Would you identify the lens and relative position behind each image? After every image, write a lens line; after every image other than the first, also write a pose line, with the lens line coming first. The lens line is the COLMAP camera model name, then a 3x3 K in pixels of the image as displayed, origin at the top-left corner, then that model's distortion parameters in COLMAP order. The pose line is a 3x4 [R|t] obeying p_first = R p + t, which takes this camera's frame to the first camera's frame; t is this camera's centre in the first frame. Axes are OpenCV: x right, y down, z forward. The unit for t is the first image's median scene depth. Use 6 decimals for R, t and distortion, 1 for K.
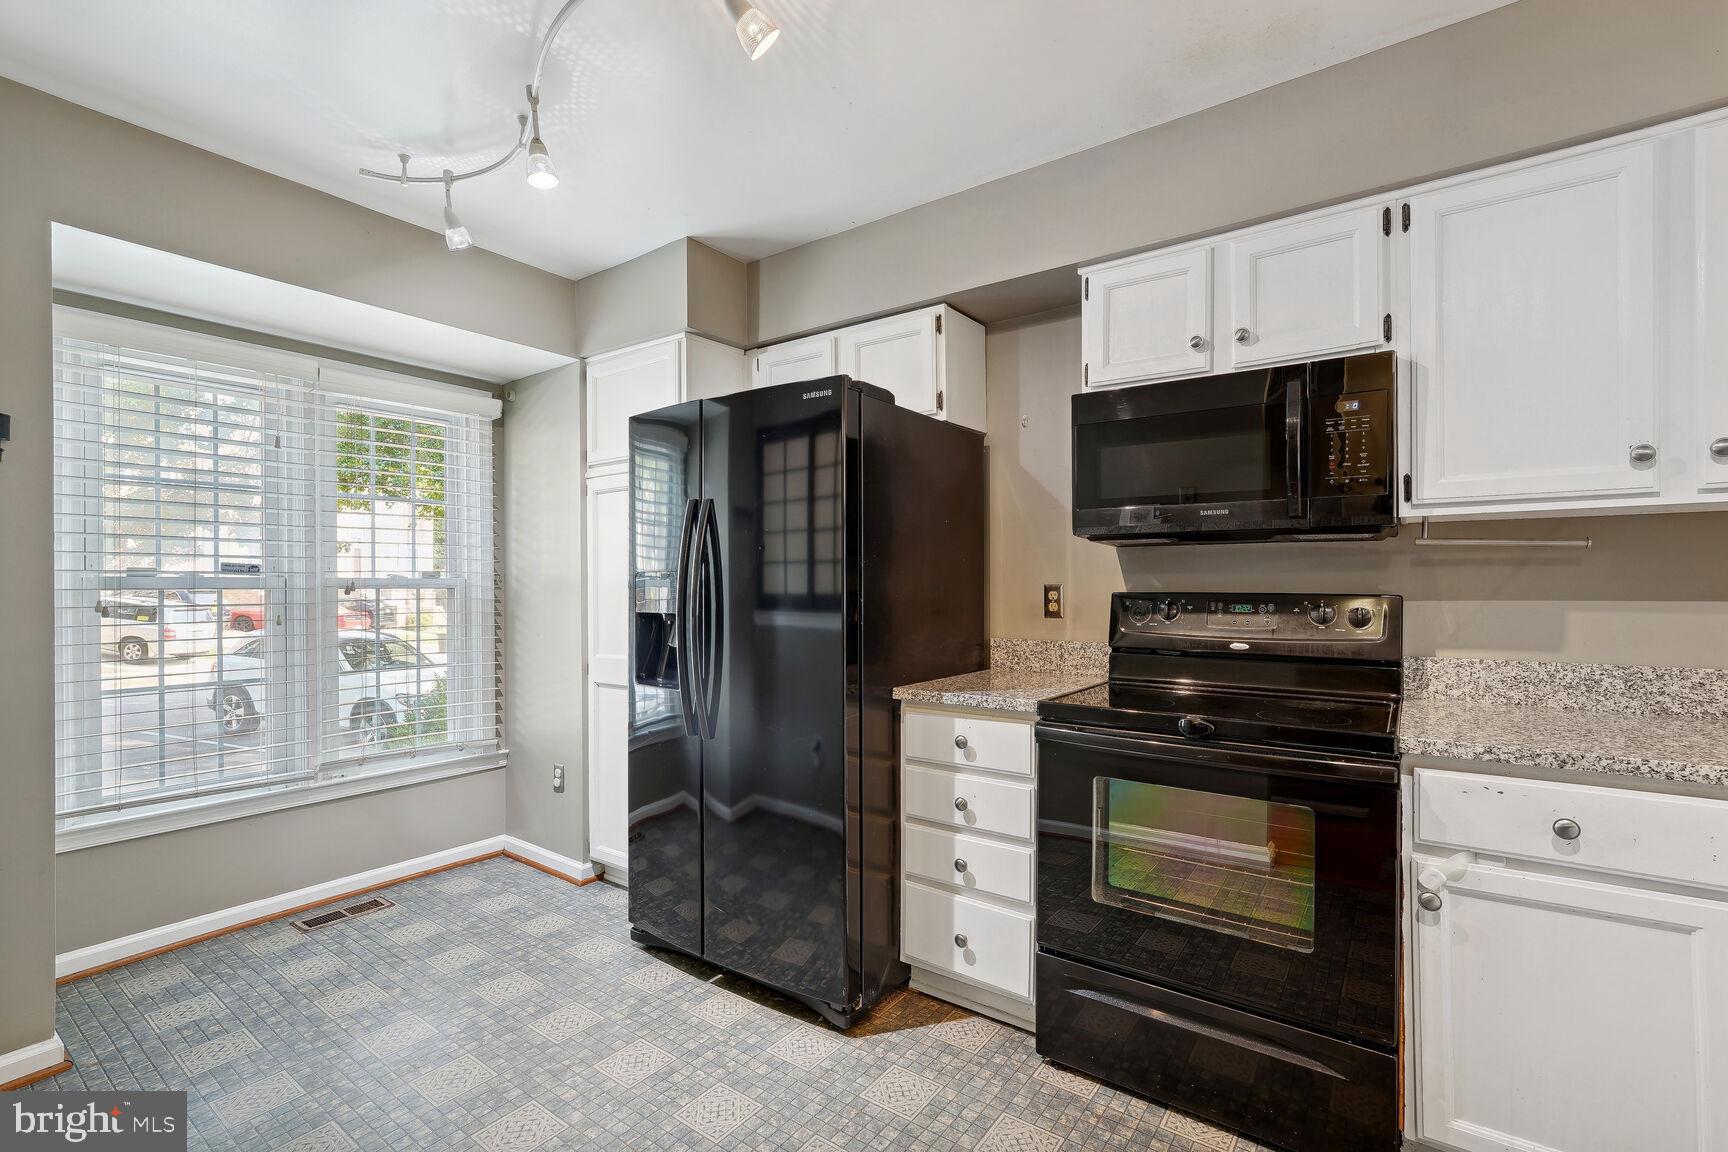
lens RADIAL K [[770.1, 0, 864.0], [0, 770.1, 576.0], [0, 0, 1]] dist [-0.000642, -0.000167]
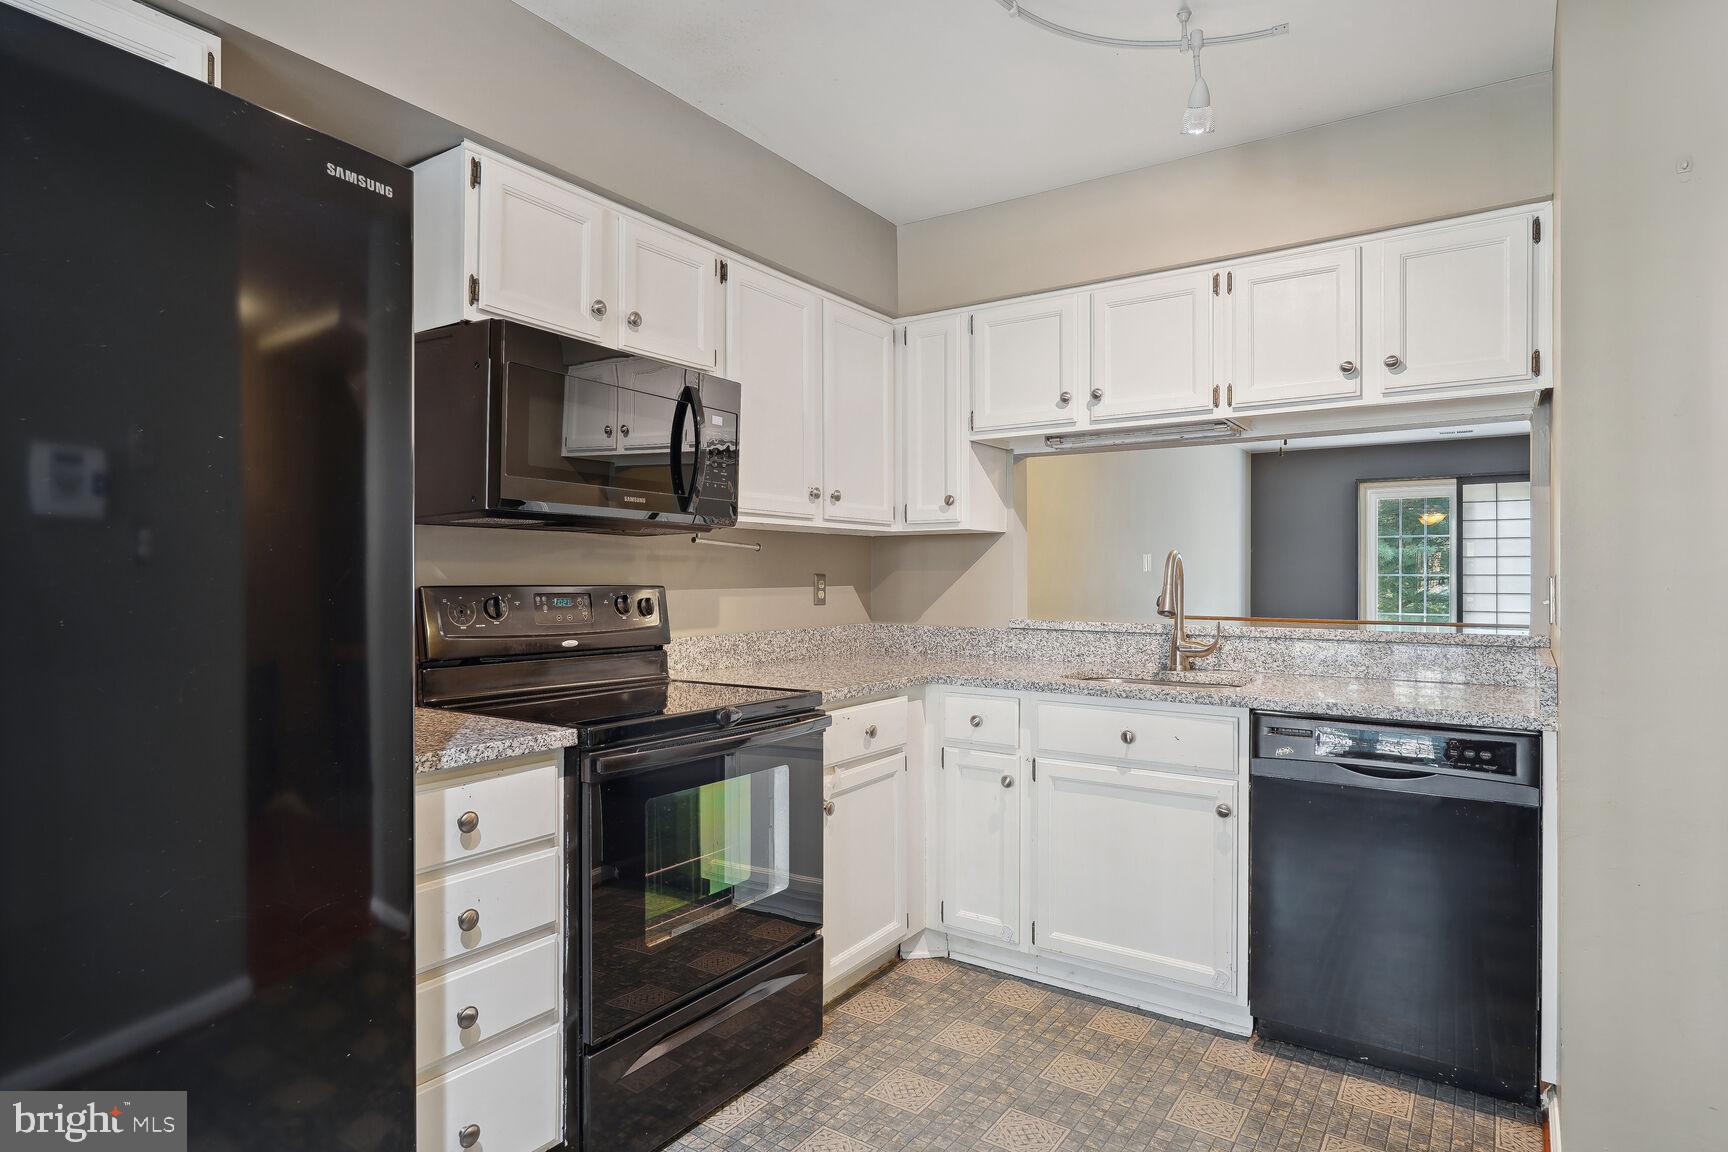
lens RADIAL K [[939.5, 0, 864.0], [0, 939.5, 576.0], [0, 0, 1]] dist [-0.039797, 0.000023]
pose [[-0.025688, 0.006283, 0.999650, -0.721332], [-0.002936, 0.999975, -0.006360, 0.019808], [-0.999666, -0.003098, -0.025669, 0.778411]]
